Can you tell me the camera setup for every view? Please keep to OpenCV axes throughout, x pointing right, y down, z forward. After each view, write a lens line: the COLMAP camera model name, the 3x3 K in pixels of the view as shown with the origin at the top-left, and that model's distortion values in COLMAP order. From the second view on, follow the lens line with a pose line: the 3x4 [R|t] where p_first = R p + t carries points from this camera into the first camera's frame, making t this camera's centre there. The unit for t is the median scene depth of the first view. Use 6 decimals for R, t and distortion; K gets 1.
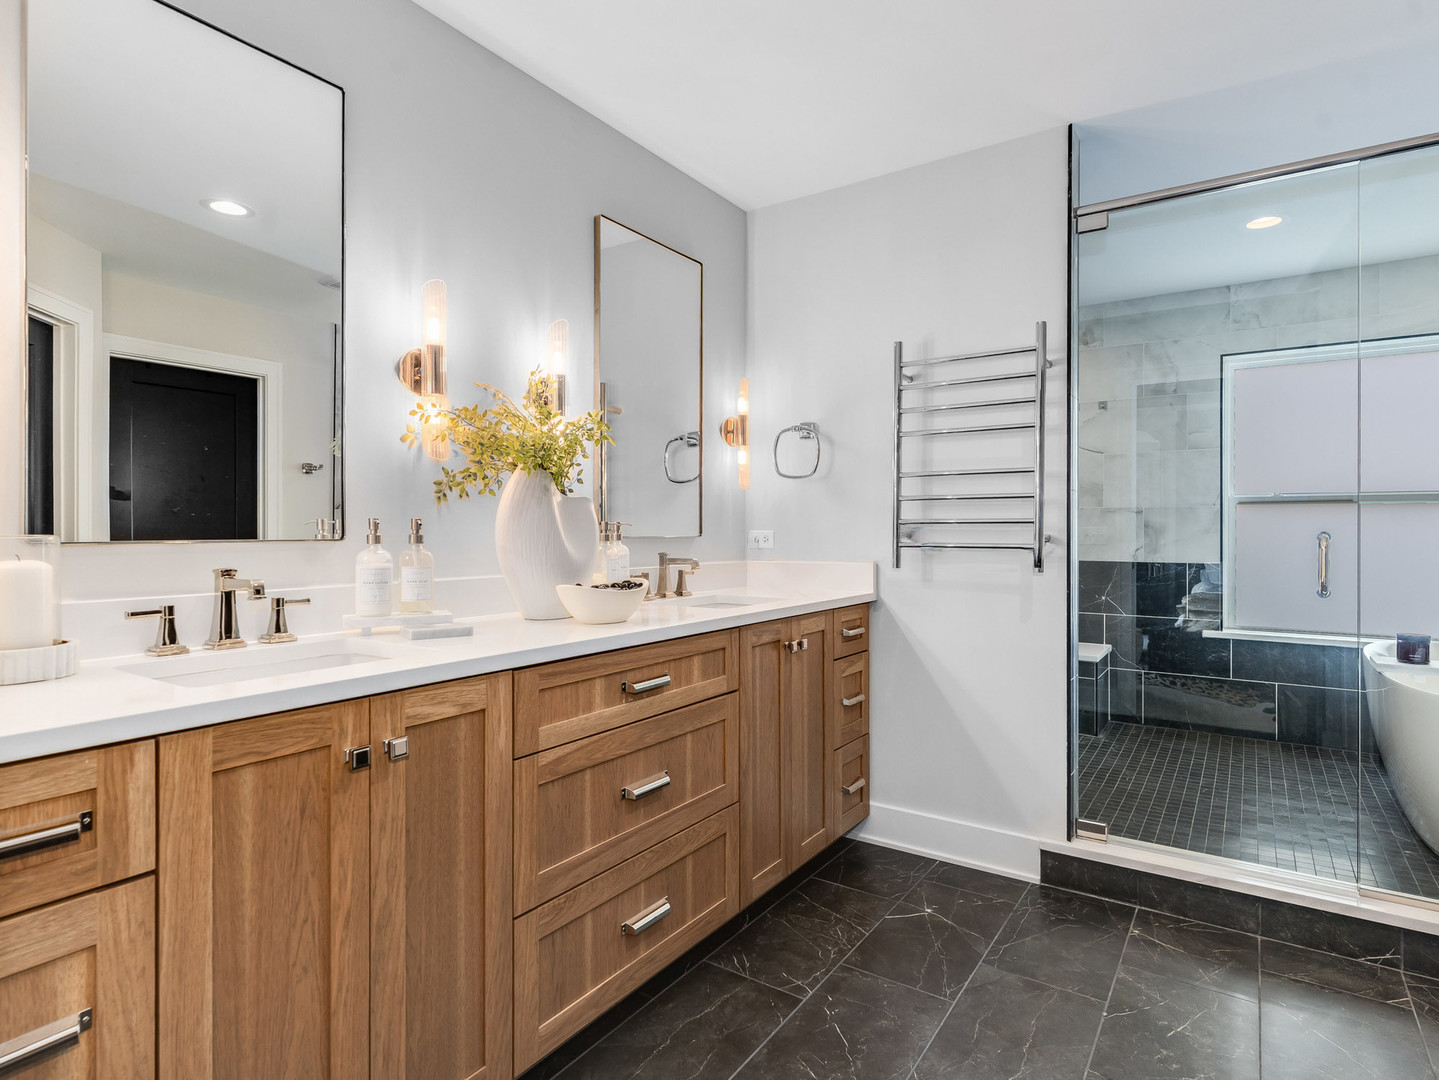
lens RADIAL K [[772.1, 0, 729.4], [0, 772.1, 526.9], [0, 0, 1]] dist [0.000682, 0.000808]
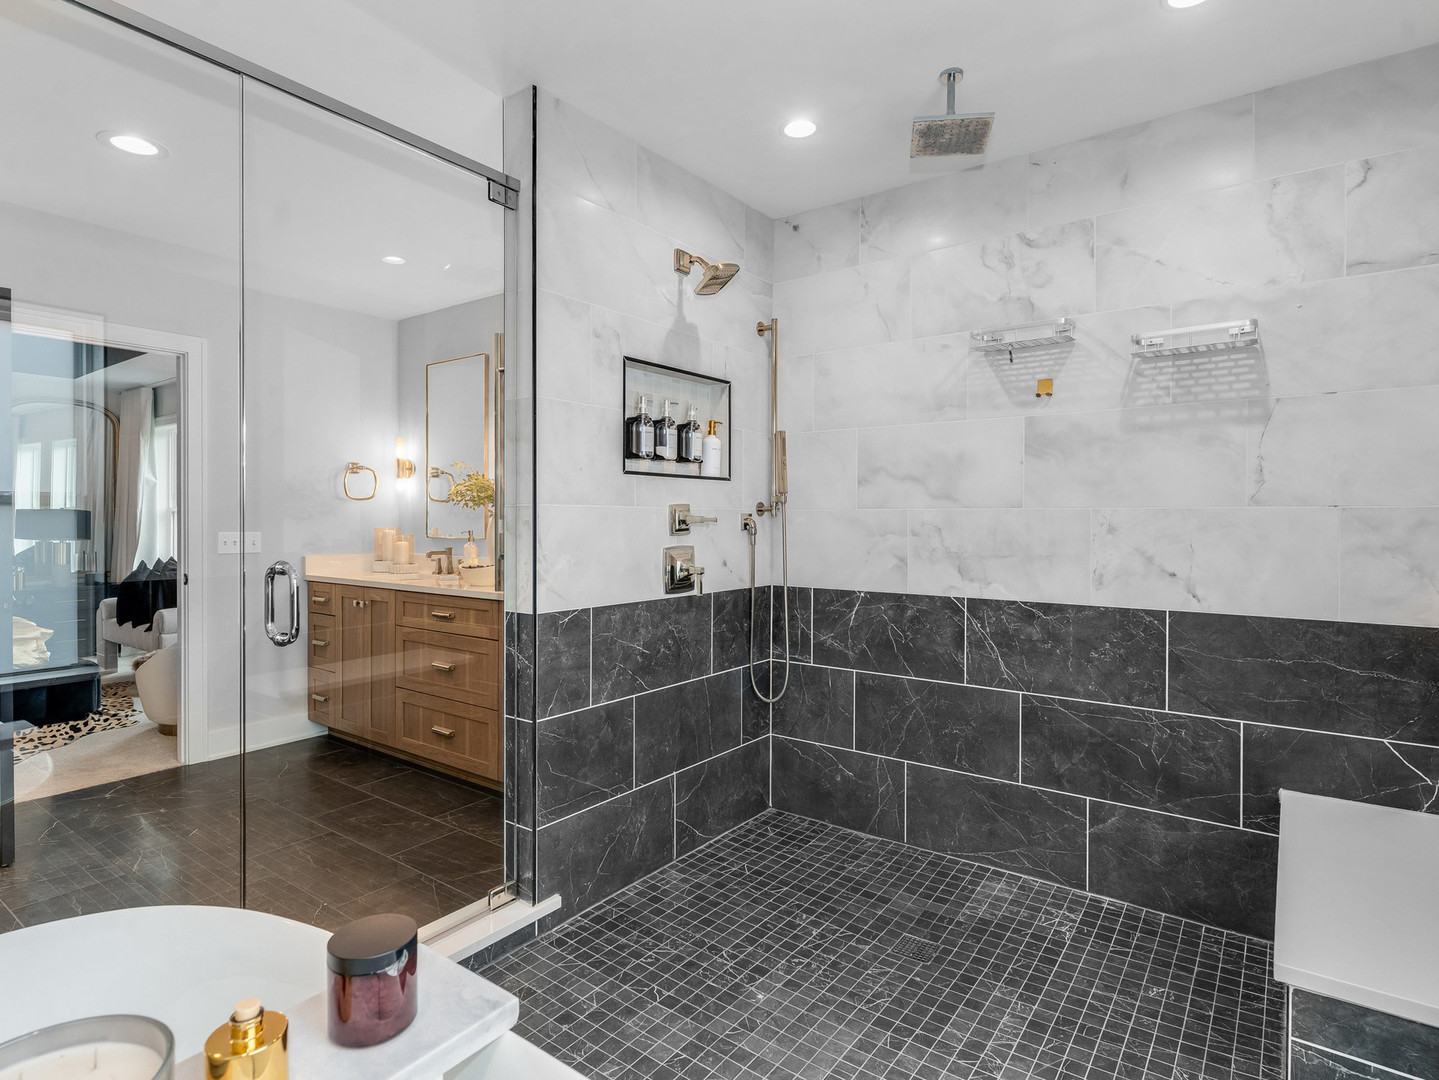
lens RADIAL K [[772.1, 0, 719.0], [0, 772.1, 532.9], [0, 0, 1]] dist [0.000682, 0.000808]
pose [[-0.039351, 0.005676, -0.999209, 1.209177], [-0.002168, 0.999981, 0.005765, -0.012781], [0.999223, 0.002393, -0.039338, 1.169420]]
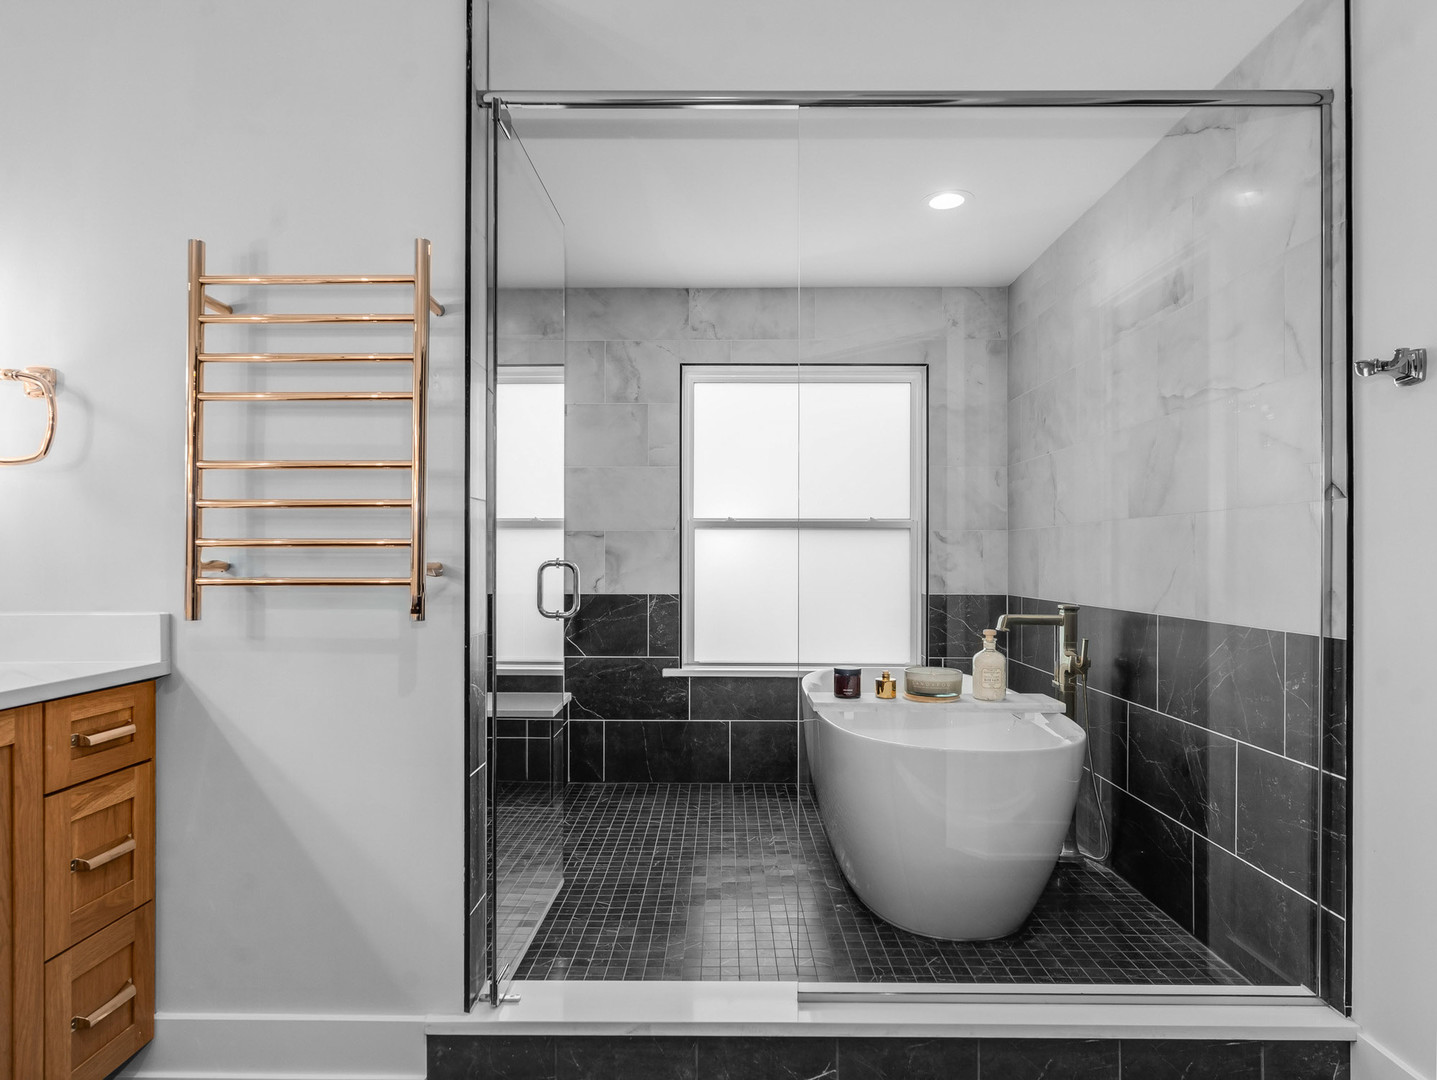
lens RADIAL K [[782.8, 0, 717.6], [0, 782.8, 549.6], [0, 0, 1]] dist [0.004957, 0.000255]
pose [[0.836770, 0.005482, 0.547527, 0.213647], [-0.002315, 0.999976, -0.006473, 0.001490], [-0.547549, 0.004149, 0.836763, 0.260273]]
